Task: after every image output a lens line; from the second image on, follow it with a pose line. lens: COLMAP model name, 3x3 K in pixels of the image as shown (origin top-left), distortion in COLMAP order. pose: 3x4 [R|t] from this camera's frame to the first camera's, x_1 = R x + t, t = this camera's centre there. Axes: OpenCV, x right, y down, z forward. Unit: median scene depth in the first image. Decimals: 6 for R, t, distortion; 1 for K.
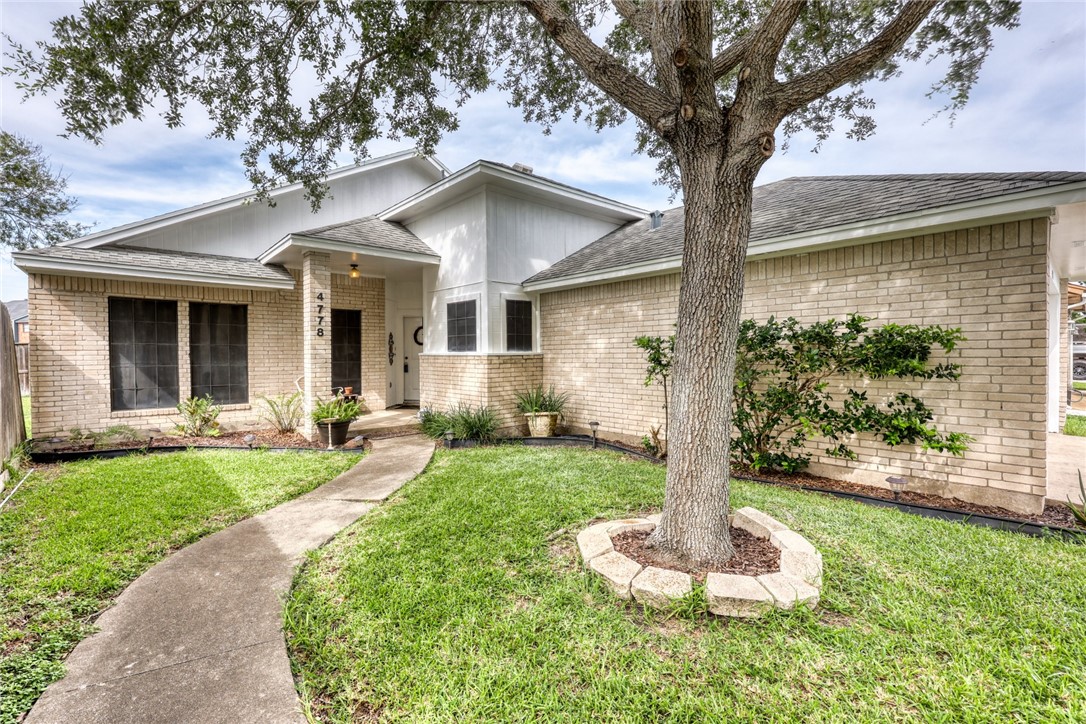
lens RADIAL K [[486.6, 0, 492.5], [0, 486.6, 362.1], [0, 0, 1]] dist [-0.000070, 0.000085]
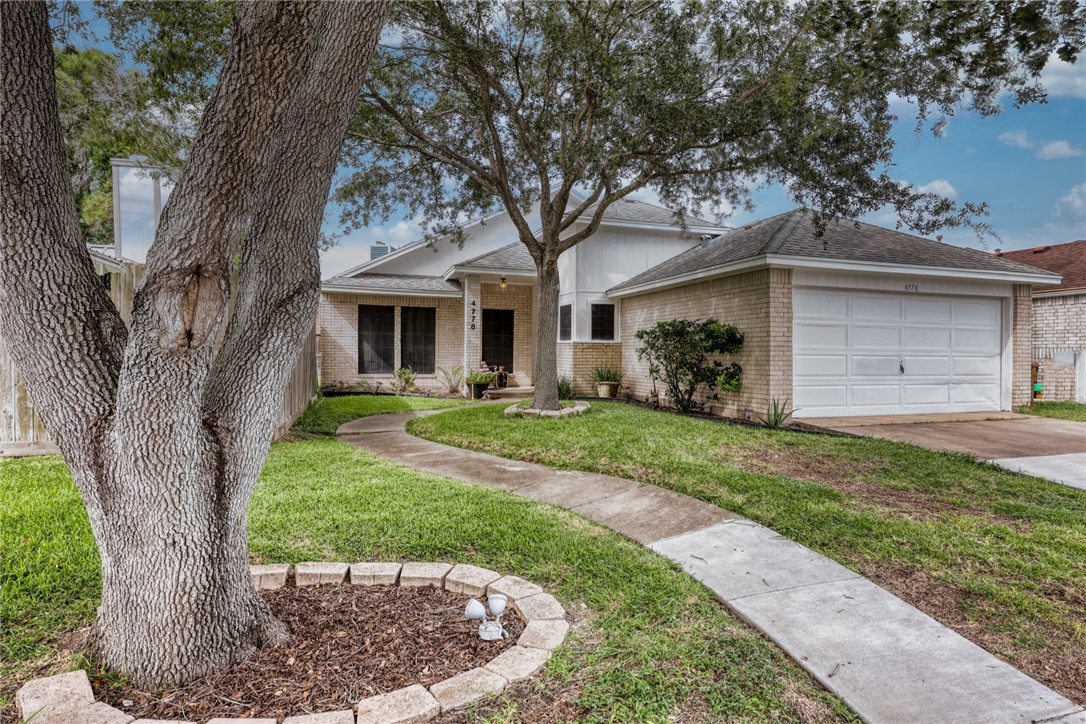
lens RADIAL K [[572.6, 0, 543.0], [0, 572.6, 362.0], [0, 0, 1]] dist [0.000052, 0.000126]
pose [[0.941217, 0.023695, -0.336969, 0.443339], [-0.022691, 0.999719, 0.006919, 0.031400], [0.337039, 0.001134, 0.941490, -0.595600]]
